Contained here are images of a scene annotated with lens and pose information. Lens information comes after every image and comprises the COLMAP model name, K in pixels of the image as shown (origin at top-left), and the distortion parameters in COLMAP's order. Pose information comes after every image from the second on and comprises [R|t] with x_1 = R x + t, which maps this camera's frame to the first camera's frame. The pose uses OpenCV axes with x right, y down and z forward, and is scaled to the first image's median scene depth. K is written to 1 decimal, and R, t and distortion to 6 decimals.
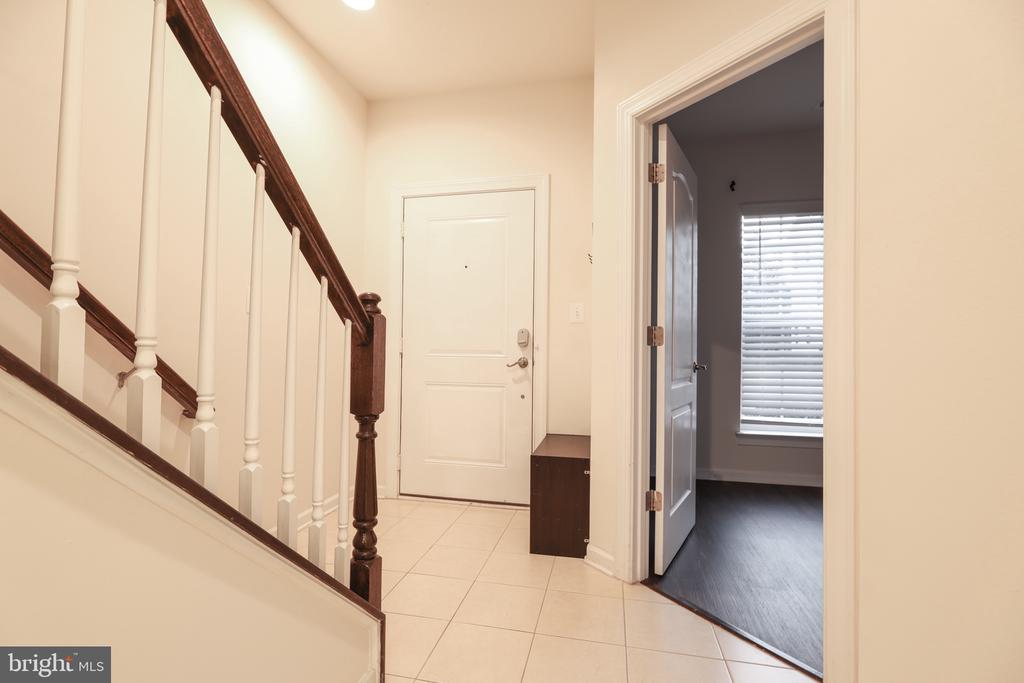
lens RADIAL K [[468.1, 0, 511.1], [0, 468.1, 341.3], [0, 0, 1]] dist [-0.000667, 0.000316]
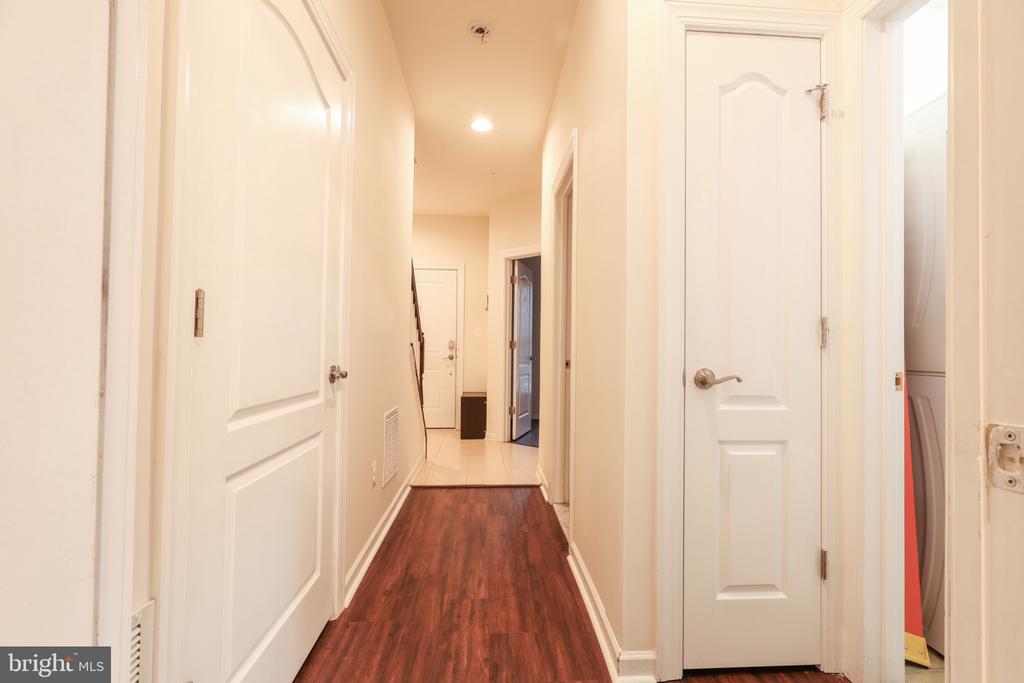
lens RADIAL K [[451.8, 0, 512.0], [0, 451.8, 341.5], [0, 0, 1]] dist [-0.000439, -0.000135]
pose [[0.963344, 0.005390, 0.268216, -0.319457], [-0.004396, 0.999981, -0.004305, -0.017774], [-0.268234, 0.002968, 0.963349, -1.225971]]
